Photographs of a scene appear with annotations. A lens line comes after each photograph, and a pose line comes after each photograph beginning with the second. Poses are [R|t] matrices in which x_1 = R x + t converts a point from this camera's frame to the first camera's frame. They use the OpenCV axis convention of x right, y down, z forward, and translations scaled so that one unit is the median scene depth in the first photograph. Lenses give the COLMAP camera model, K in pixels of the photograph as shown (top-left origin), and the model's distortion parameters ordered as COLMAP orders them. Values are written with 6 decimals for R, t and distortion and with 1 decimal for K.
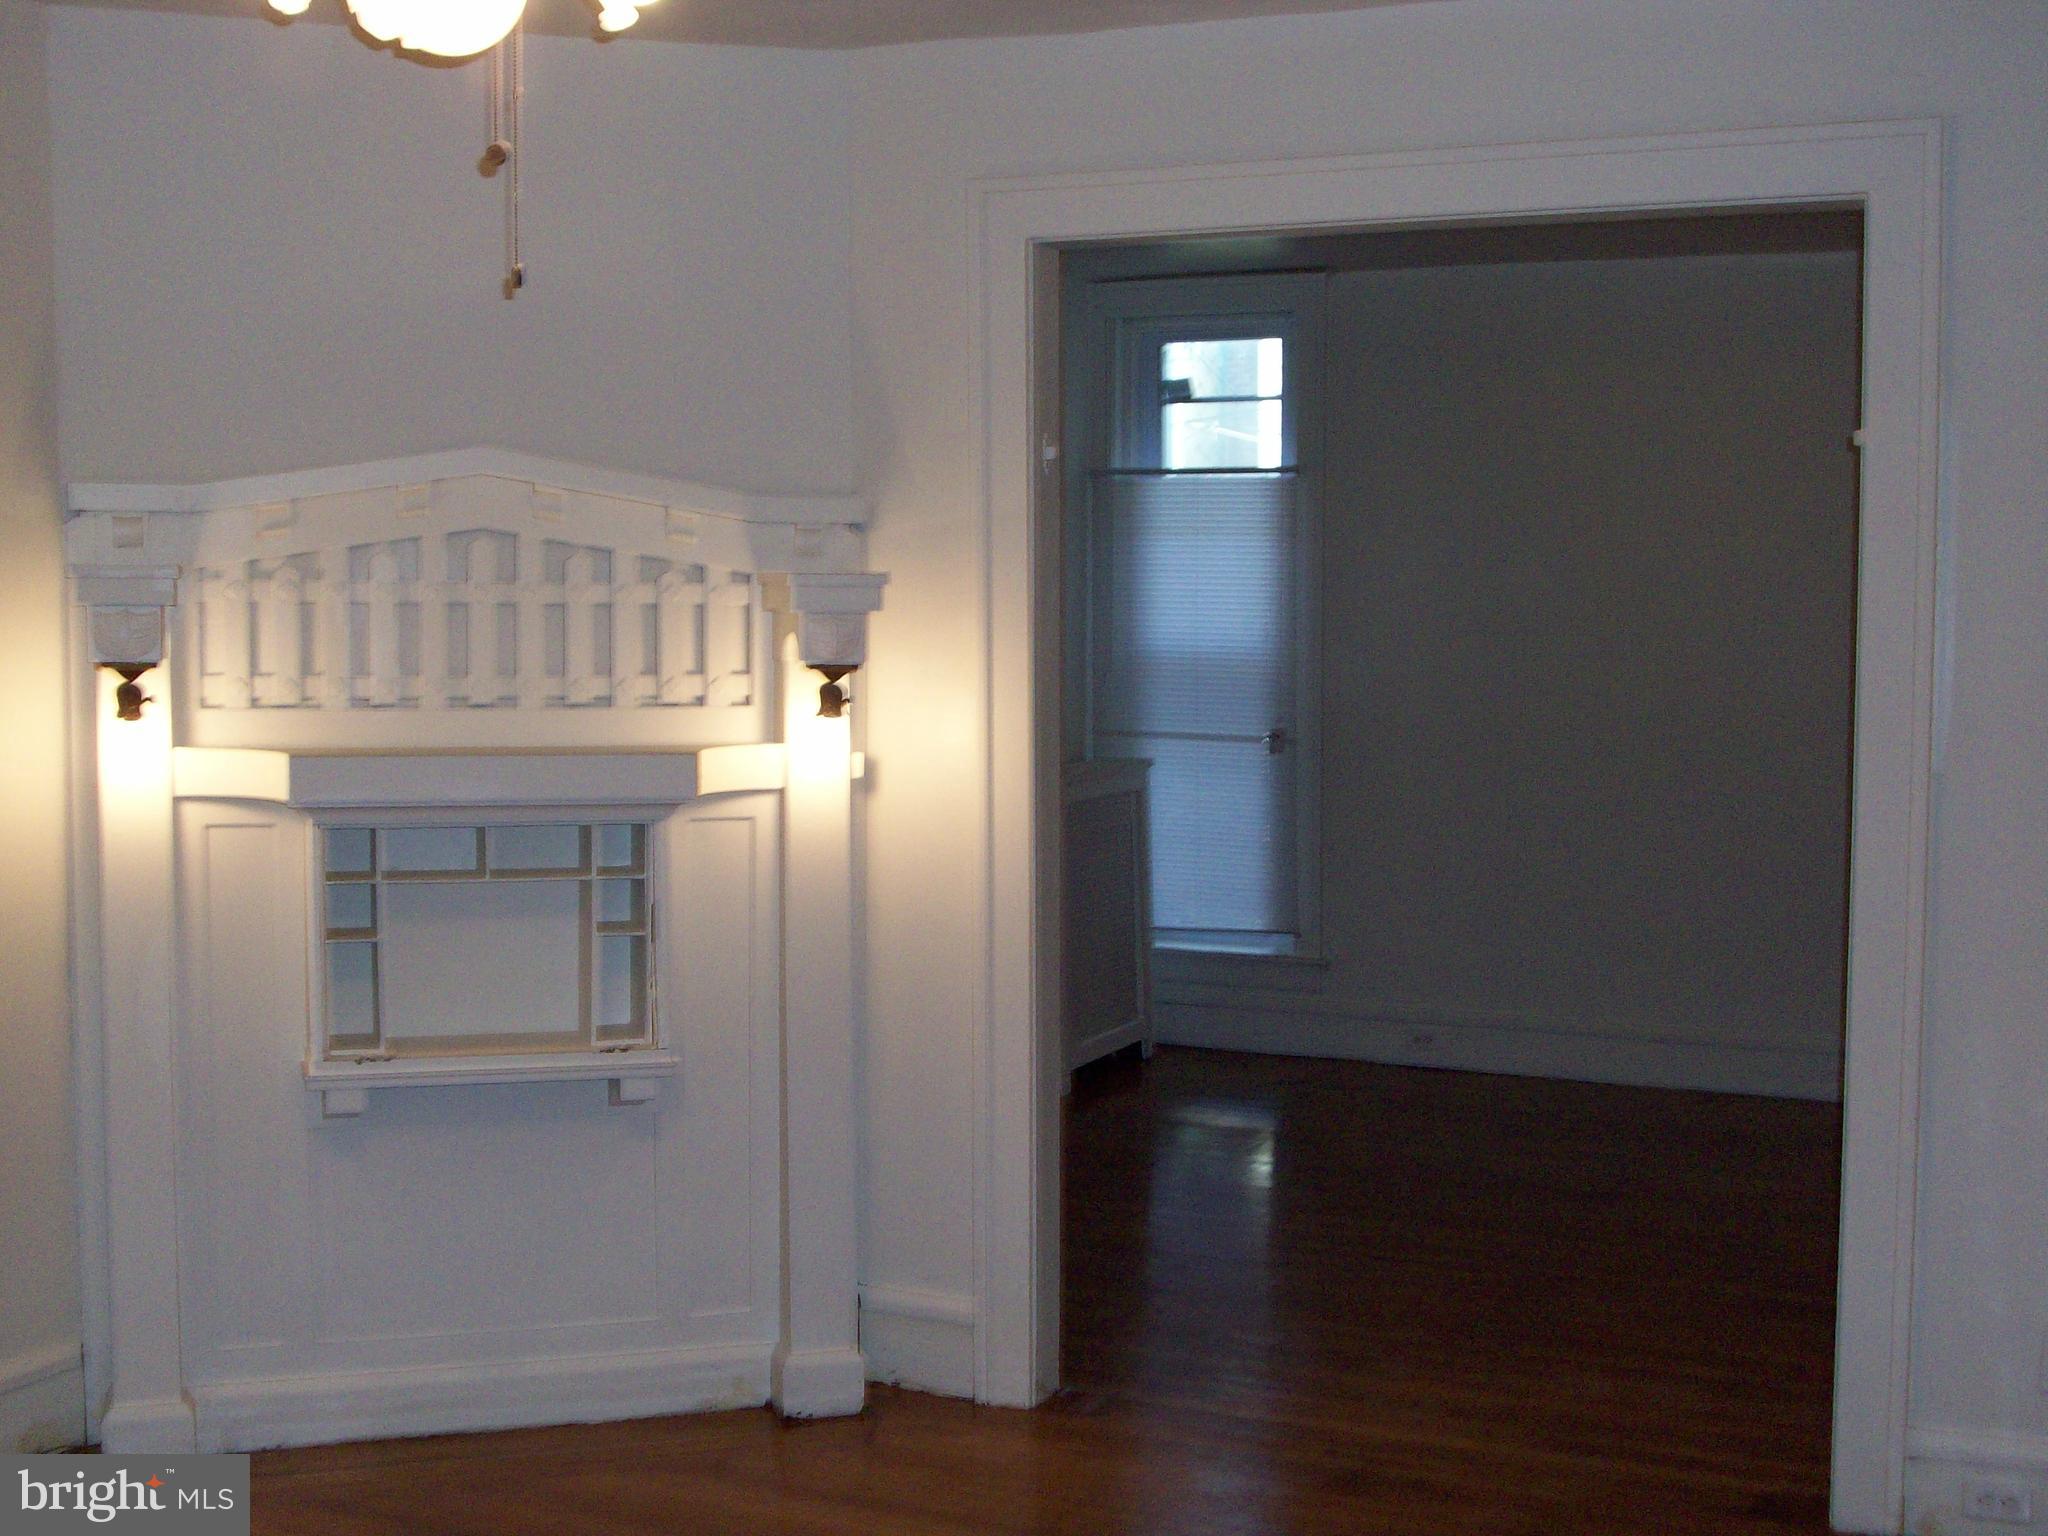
lens RADIAL K [[2527.5, 0, 1024.0], [0, 2527.5, 768.0], [0, 0, 1]] dist [-0.084390, -0.021917]
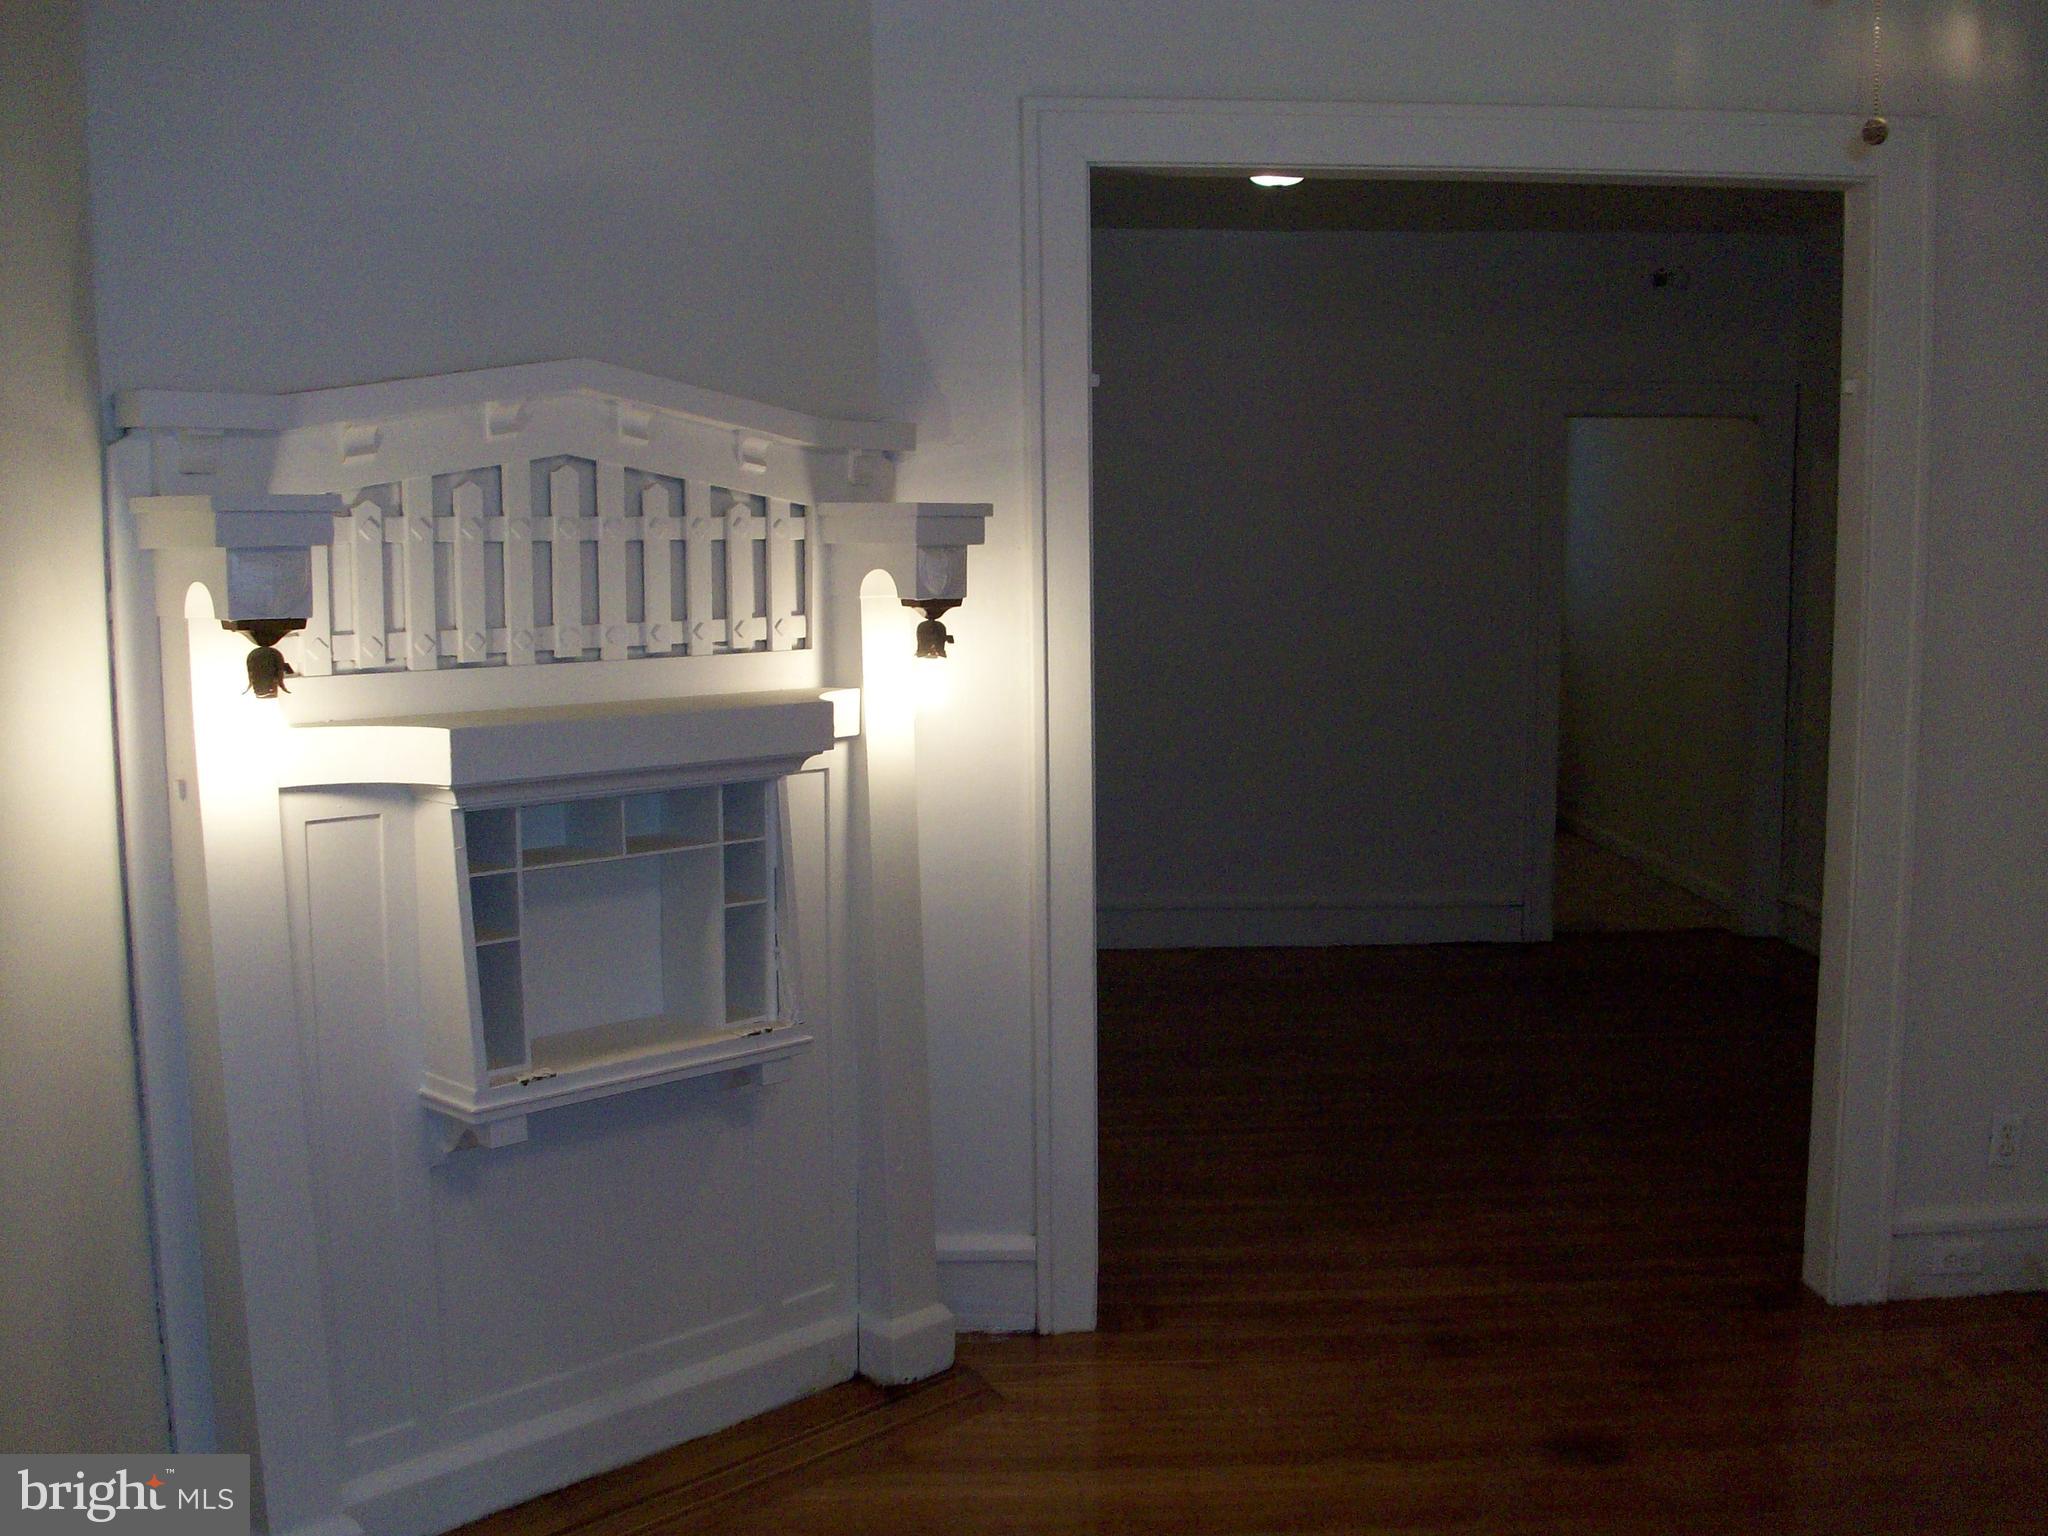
lens RADIAL K [[2099.1, 0, 1029.4], [0, 2099.1, 800.9], [0, 0, 1]] dist [-0.153810, 0.092835]
pose [[0.881052, -0.069440, 0.467894, -0.414824], [0.041982, 0.996742, 0.068873, -0.019059], [-0.471152, -0.041038, 0.881097, 0.290067]]
